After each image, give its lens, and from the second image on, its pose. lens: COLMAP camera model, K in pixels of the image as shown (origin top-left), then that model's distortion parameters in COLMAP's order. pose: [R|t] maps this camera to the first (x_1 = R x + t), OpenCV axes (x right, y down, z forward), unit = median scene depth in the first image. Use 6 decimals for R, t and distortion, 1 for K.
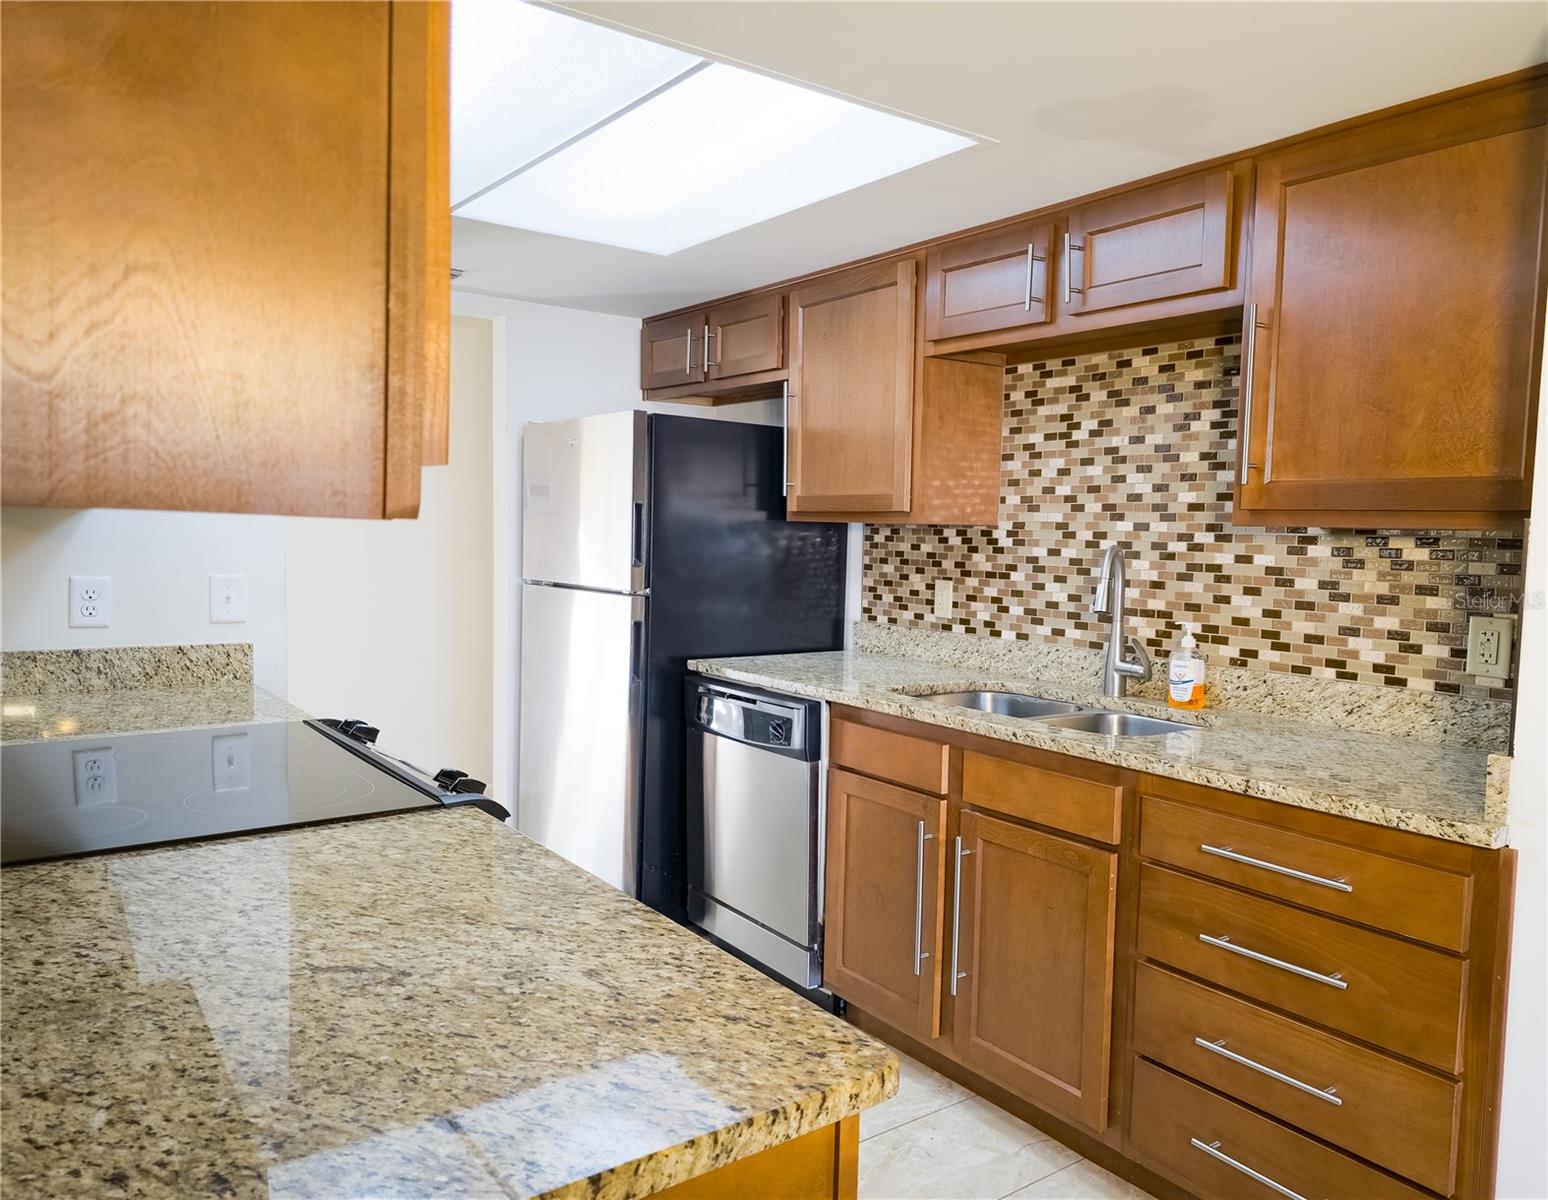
lens RADIAL K [[1091.8, 0, 774.0], [0, 1091.8, 600.0], [0, 0, 1]] dist [0.002605, 0.001784]
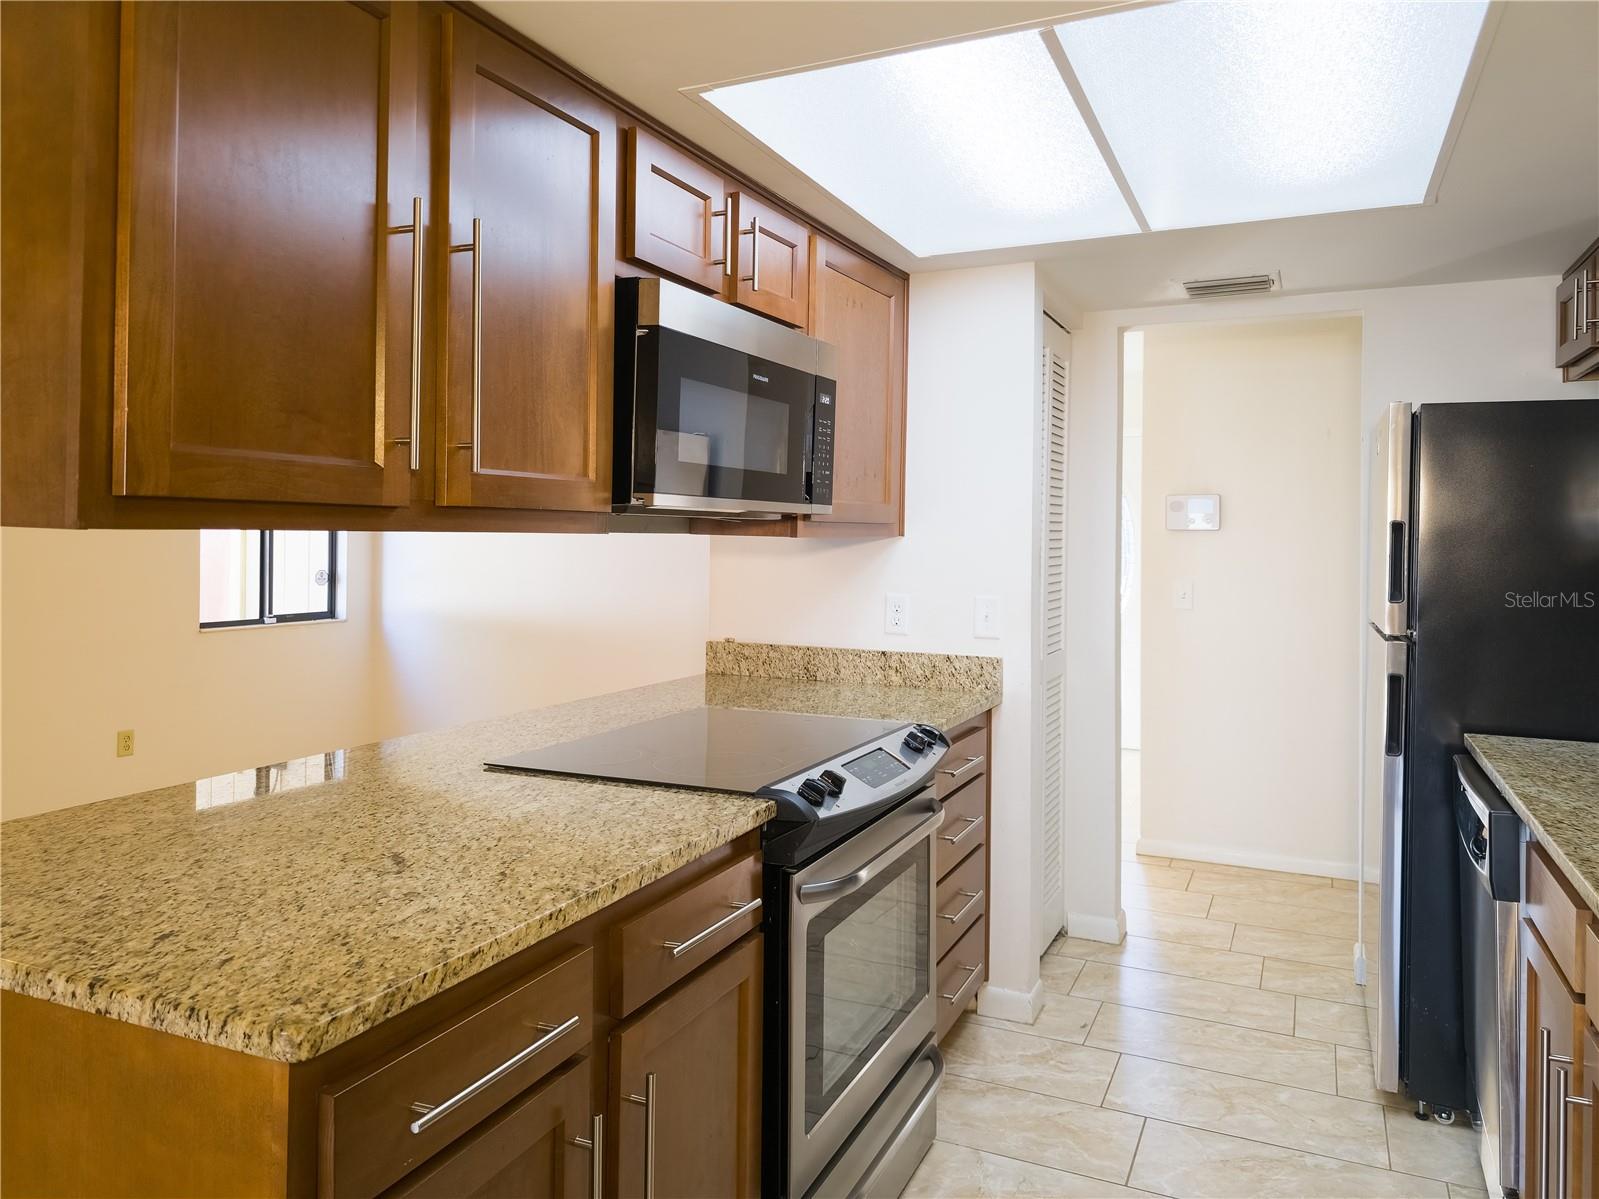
lens RADIAL K [[1121.1, 0, 798.5], [0, 1121.1, 529.0], [0, 0, 1]] dist [0.031901, -0.003293]
pose [[0.491346, -0.023543, -0.870646, 1.170642], [-0.059415, 0.996400, -0.060473, -0.027698], [0.868936, 0.081442, 0.488178, 0.737695]]
